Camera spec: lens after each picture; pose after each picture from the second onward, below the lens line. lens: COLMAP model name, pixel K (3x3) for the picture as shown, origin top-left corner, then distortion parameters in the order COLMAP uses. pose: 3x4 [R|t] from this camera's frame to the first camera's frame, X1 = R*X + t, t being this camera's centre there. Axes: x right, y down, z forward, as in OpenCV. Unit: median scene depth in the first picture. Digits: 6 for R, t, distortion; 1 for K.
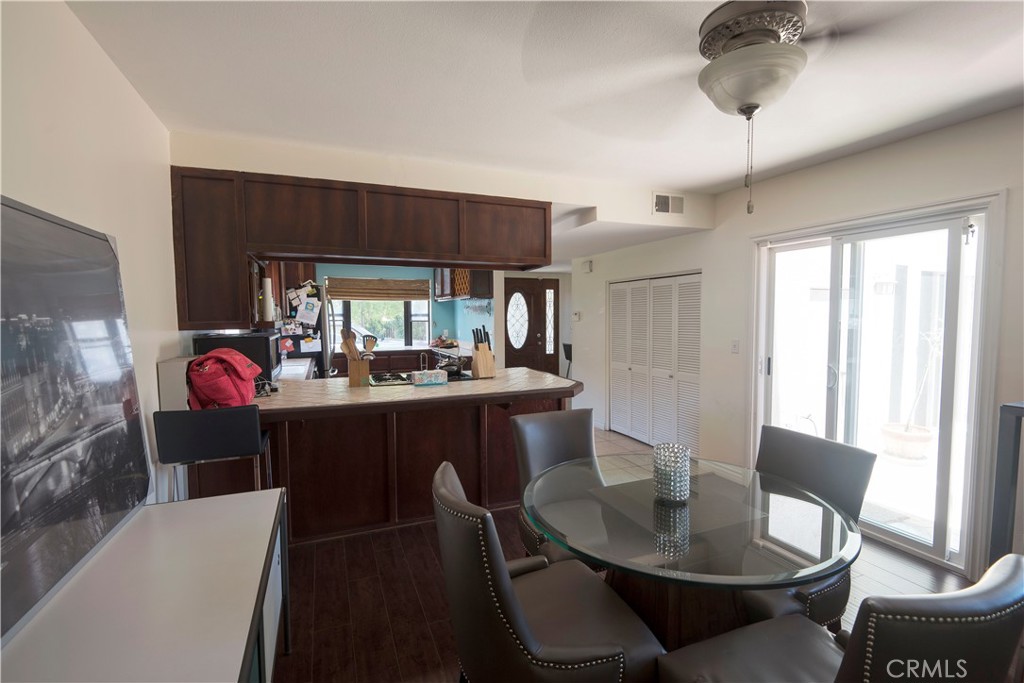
lens RADIAL K [[469.5, 0, 509.4], [0, 469.5, 345.0], [0, 0, 1]] dist [0.000132, -0.000556]
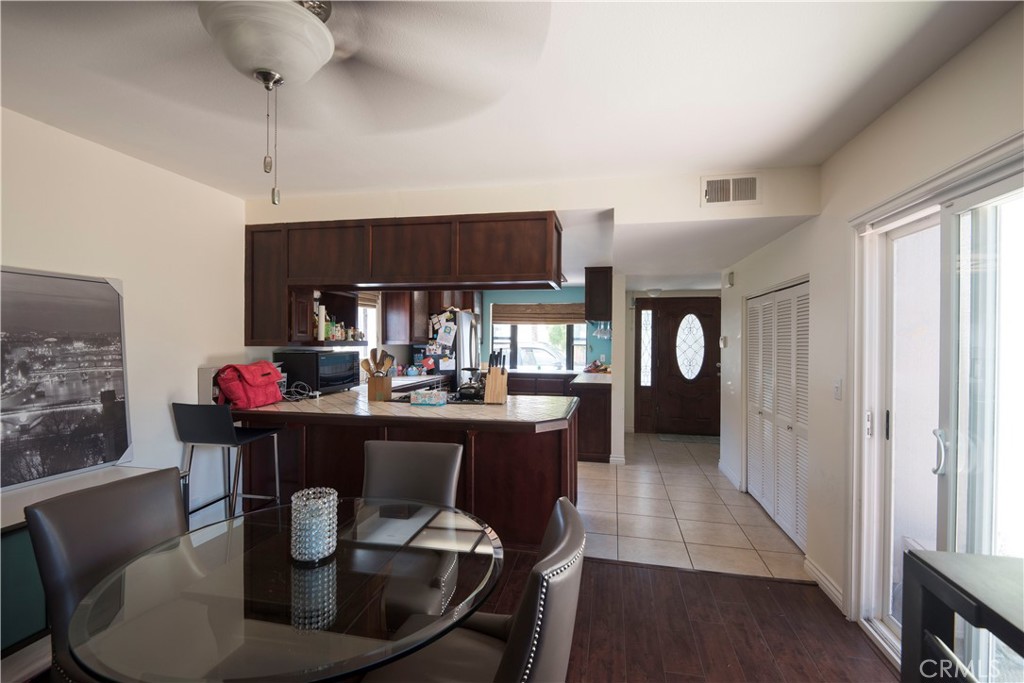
lens RADIAL K [[469.5, 0, 509.4], [0, 469.5, 345.0], [0, 0, 1]] dist [0.000132, -0.000556]
pose [[0.831443, 0.017430, -0.555337, 0.328248], [-0.047304, 0.998099, -0.039496, -0.008125], [0.553593, 0.059109, 0.830687, 0.148935]]
